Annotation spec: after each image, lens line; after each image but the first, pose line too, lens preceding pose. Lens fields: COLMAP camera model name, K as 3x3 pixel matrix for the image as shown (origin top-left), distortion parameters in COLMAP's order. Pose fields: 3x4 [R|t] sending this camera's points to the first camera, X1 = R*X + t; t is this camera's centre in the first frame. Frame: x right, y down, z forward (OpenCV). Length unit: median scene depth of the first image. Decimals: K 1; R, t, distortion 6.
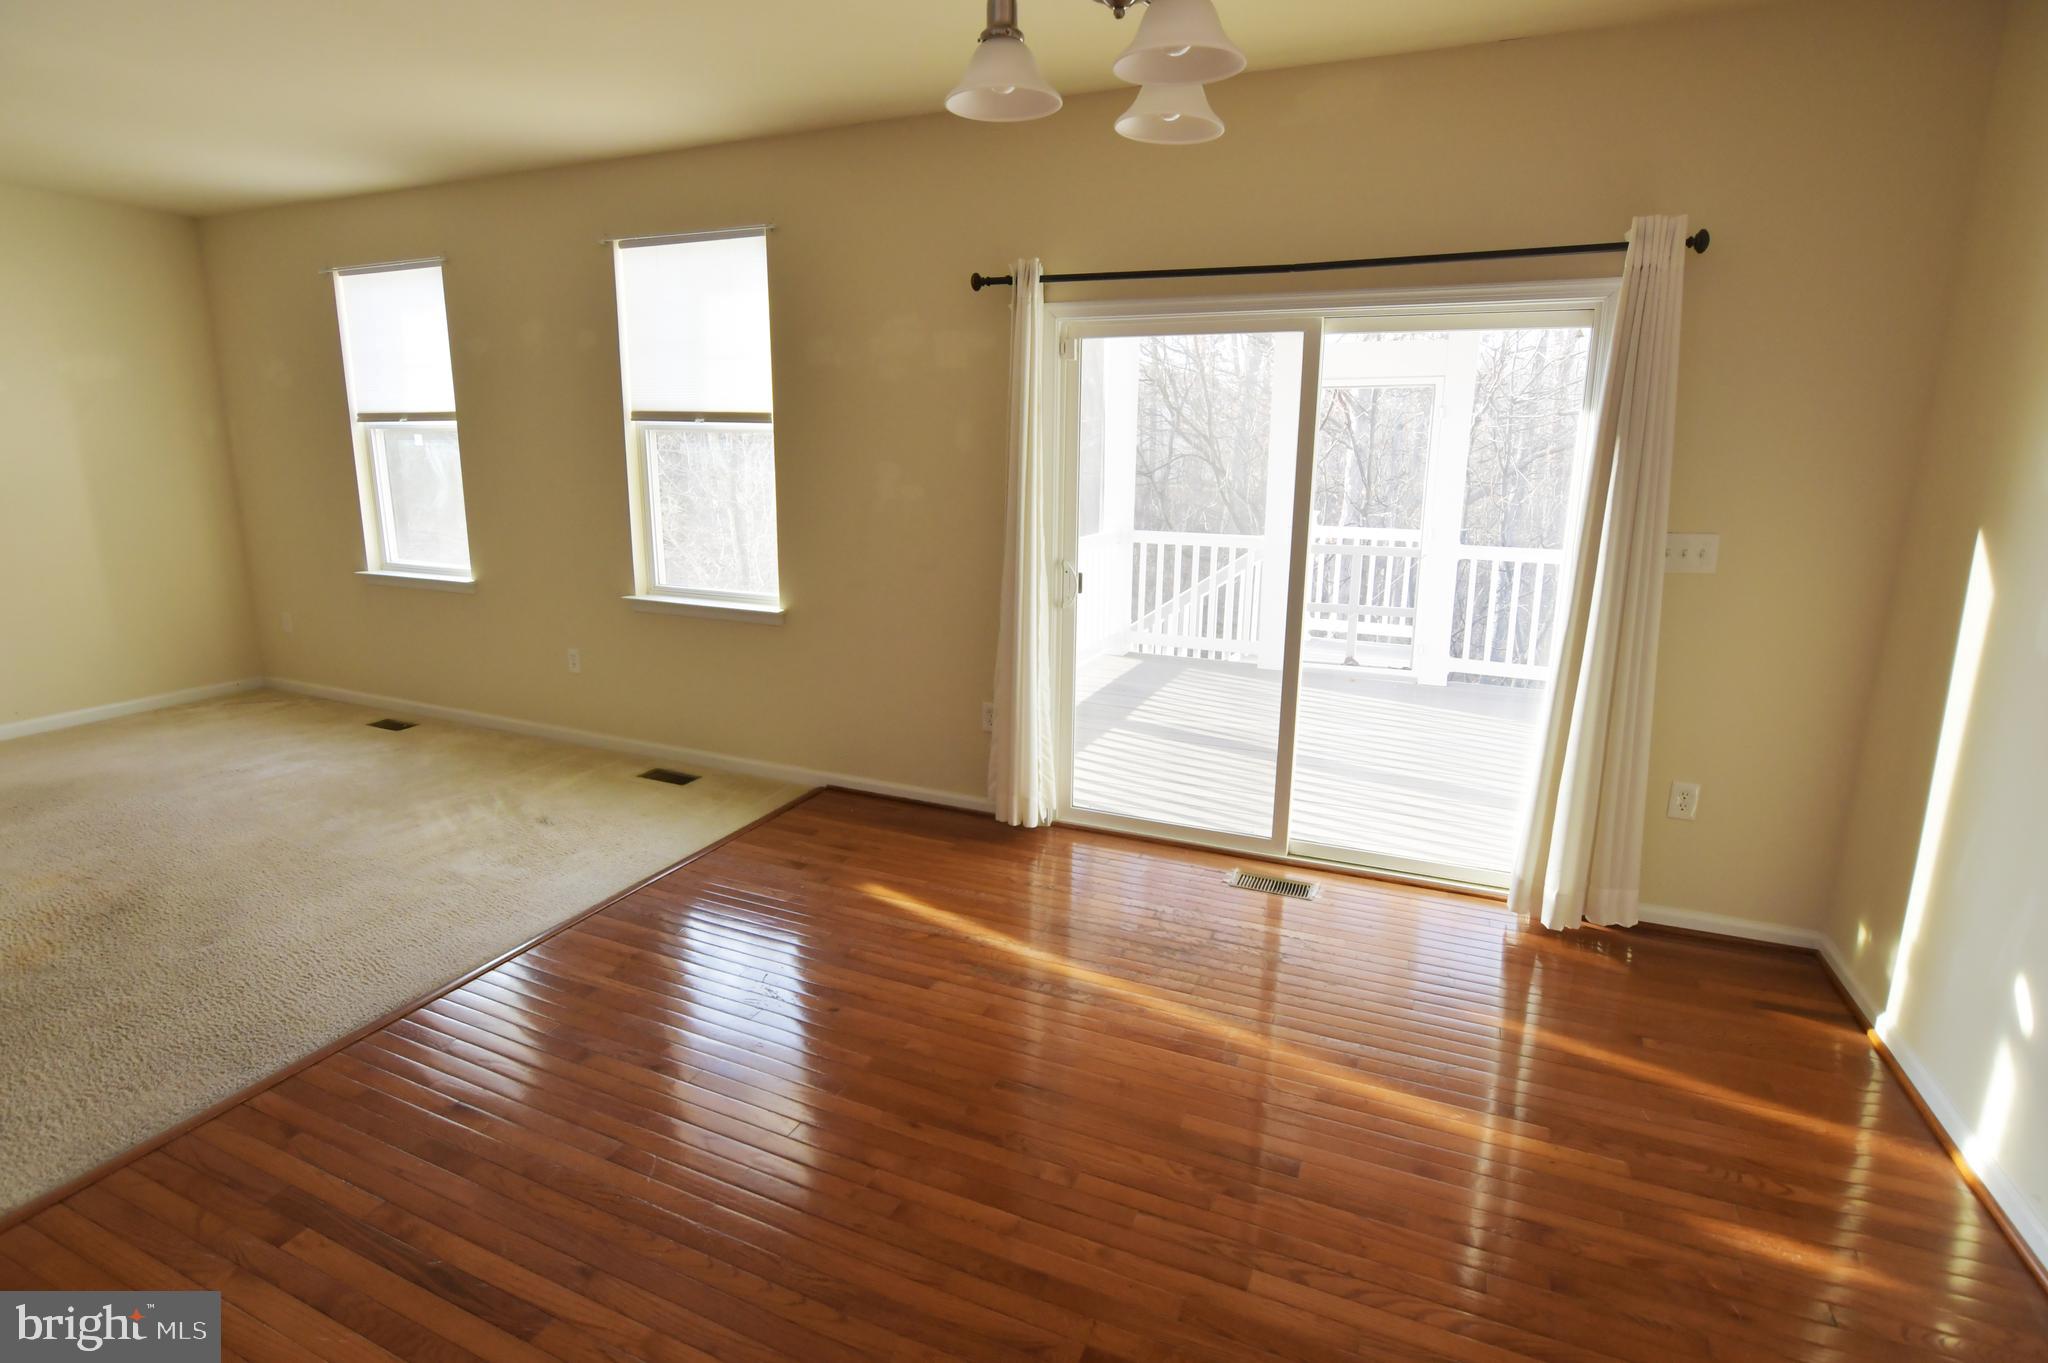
lens RADIAL K [[996.7, 0, 1024.0], [0, 996.7, 665.8], [0, 0, 1]] dist [-0.030080, 0.008592]
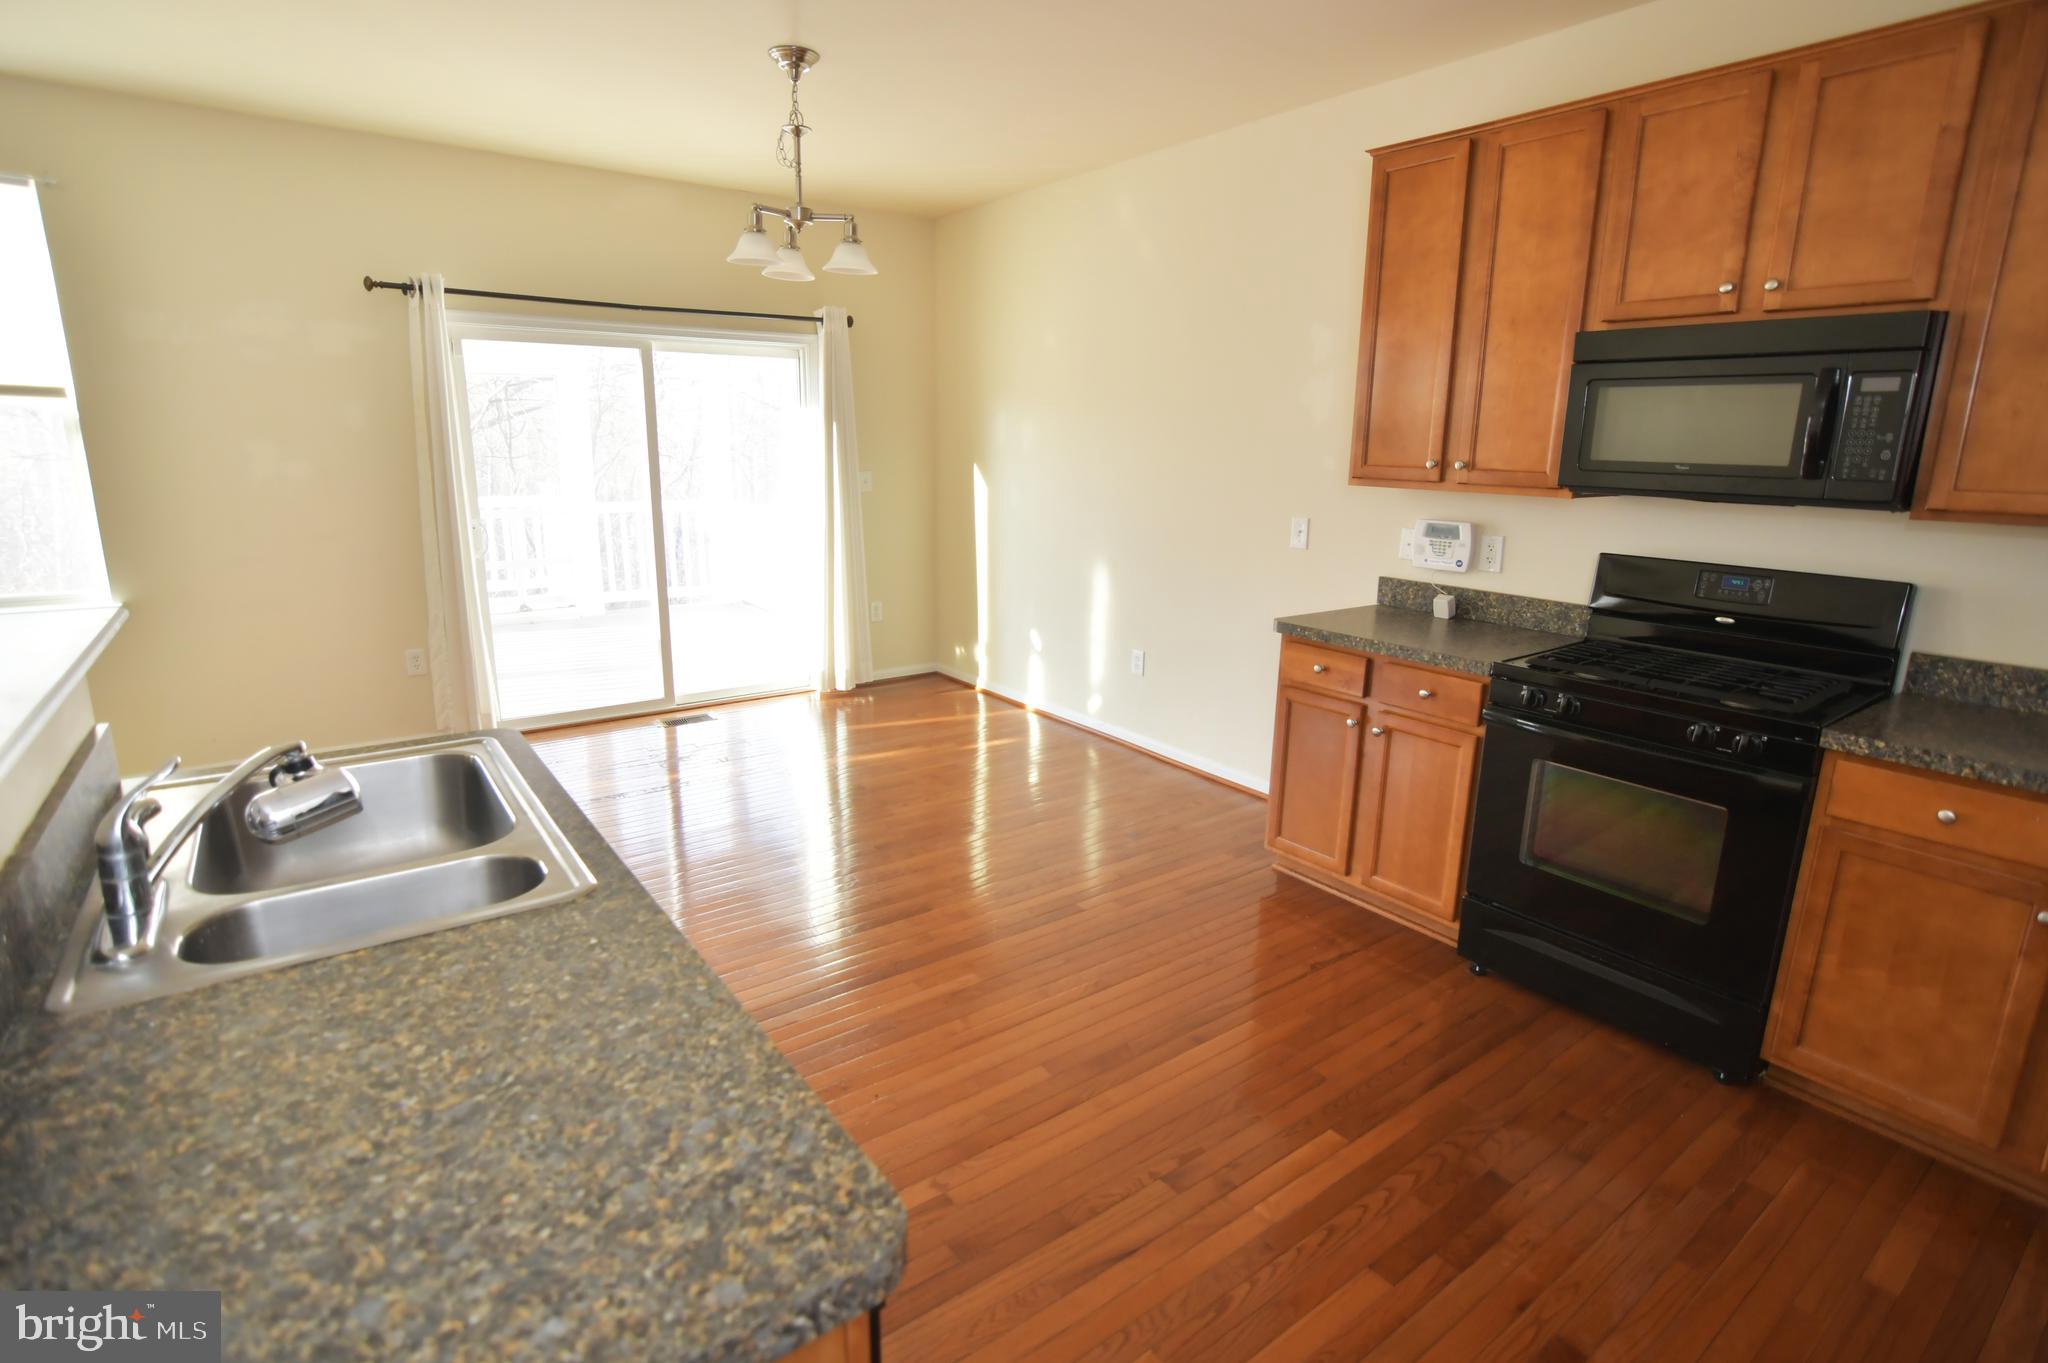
lens RADIAL K [[996.7, 0, 1025.1], [0, 996.7, 665.7], [0, 0, 1]] dist [-0.030080, 0.008592]
pose [[0.498705, -0.196193, 0.844275, -0.701256], [0.178570, 0.976407, 0.121419, 0.047484], [-0.848178, 0.090210, 0.521974, -0.207062]]
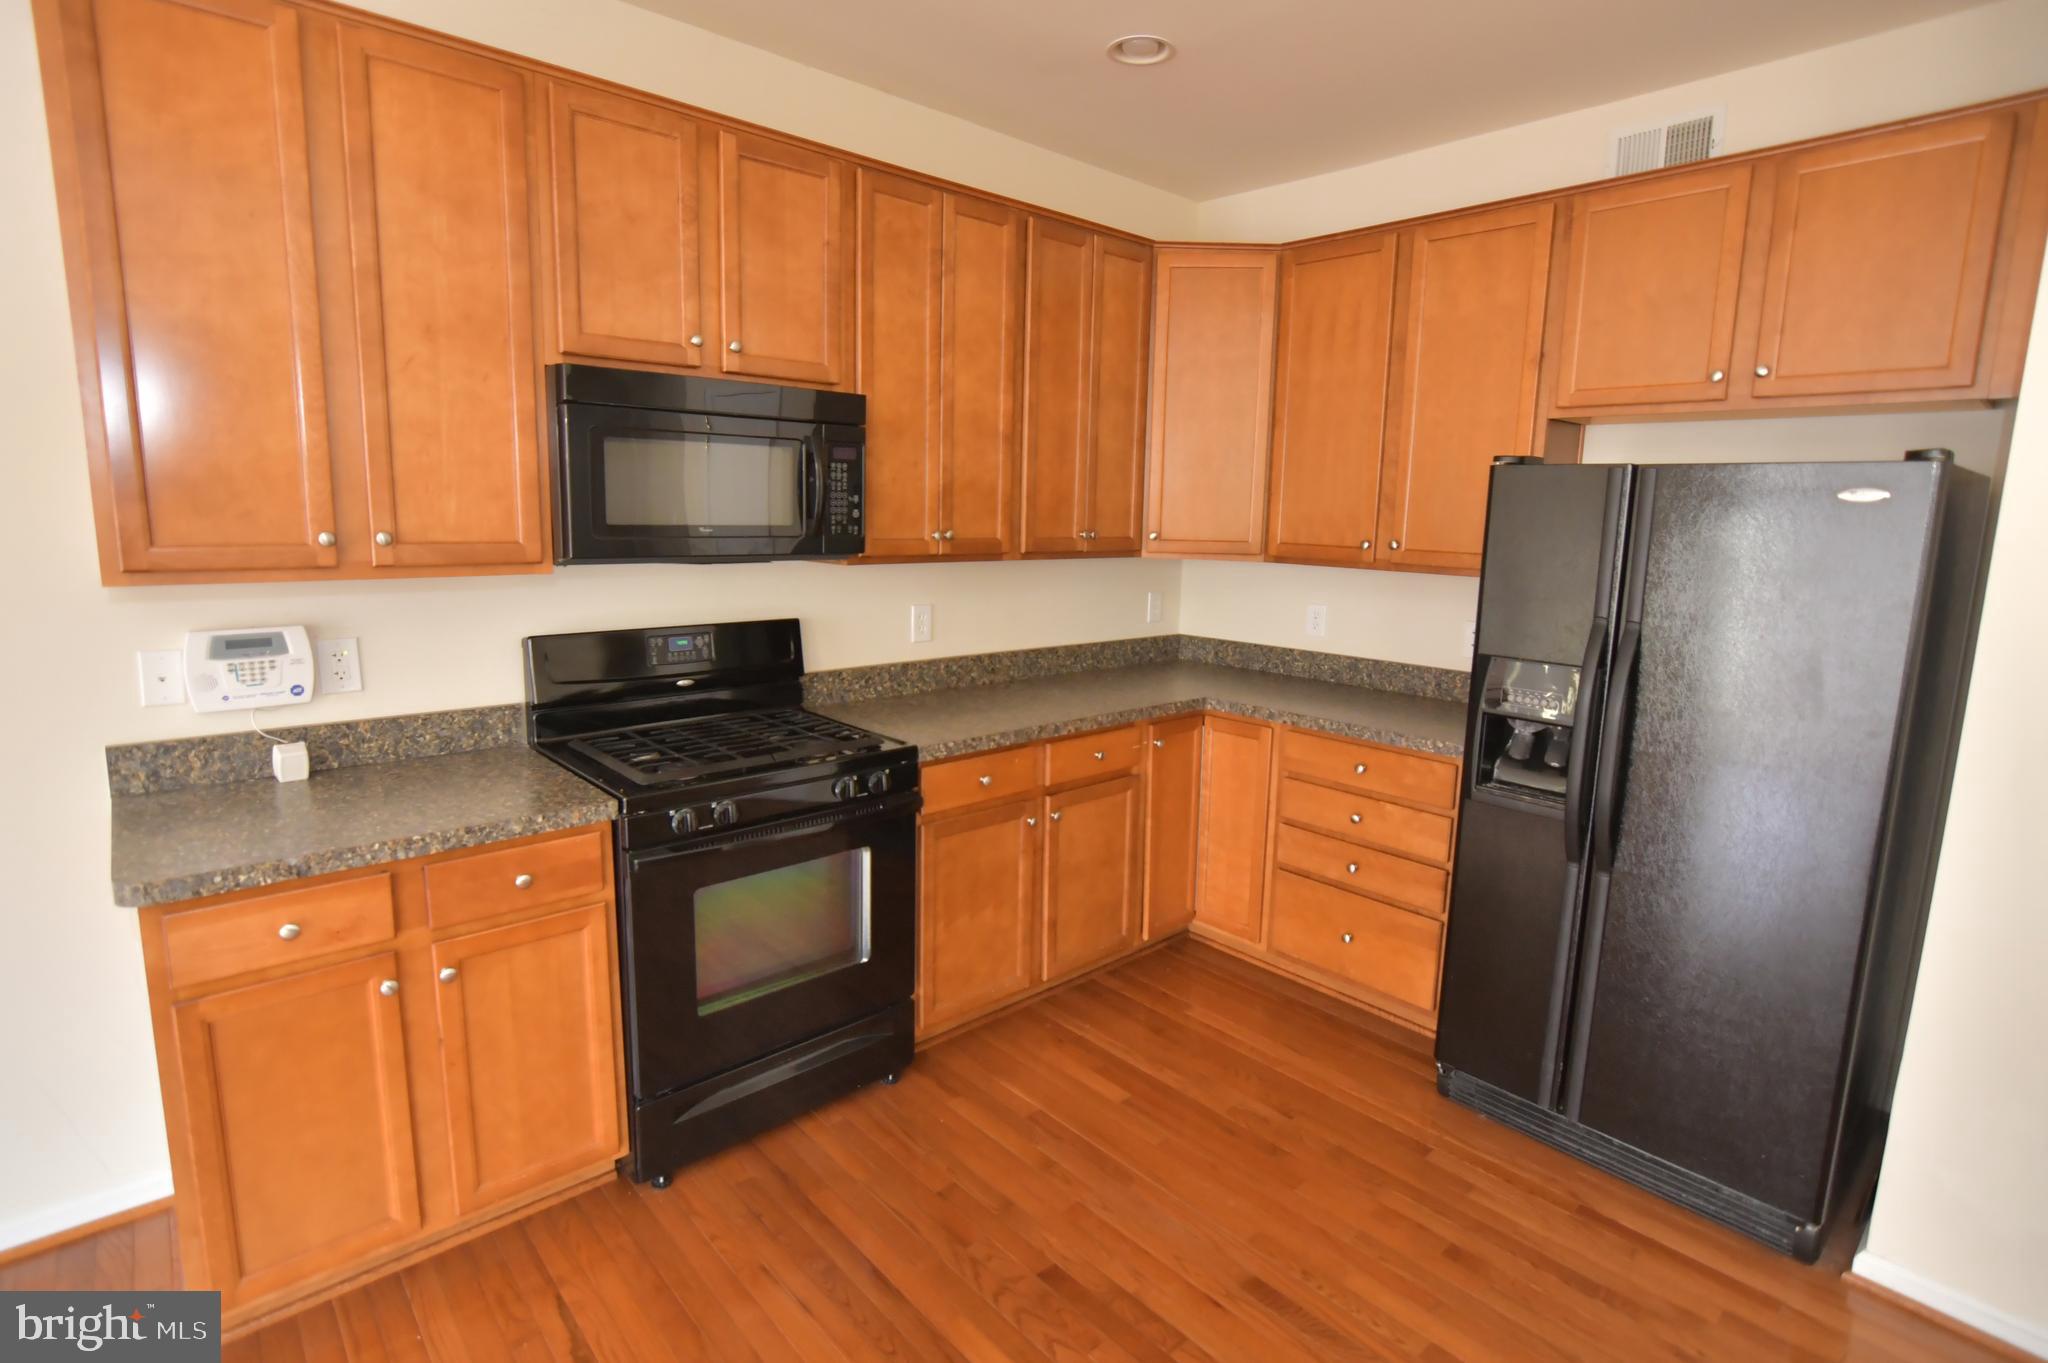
lens RADIAL K [[996.7, 0, 1026.9], [0, 996.7, 664.6], [0, 0, 1]] dist [-0.030080, 0.008592]
pose [[-0.912643, -0.093523, 0.397915, -0.325694], [0.058550, 0.933526, 0.353696, -0.053026], [-0.404543, 0.346096, -0.846500, 0.227087]]
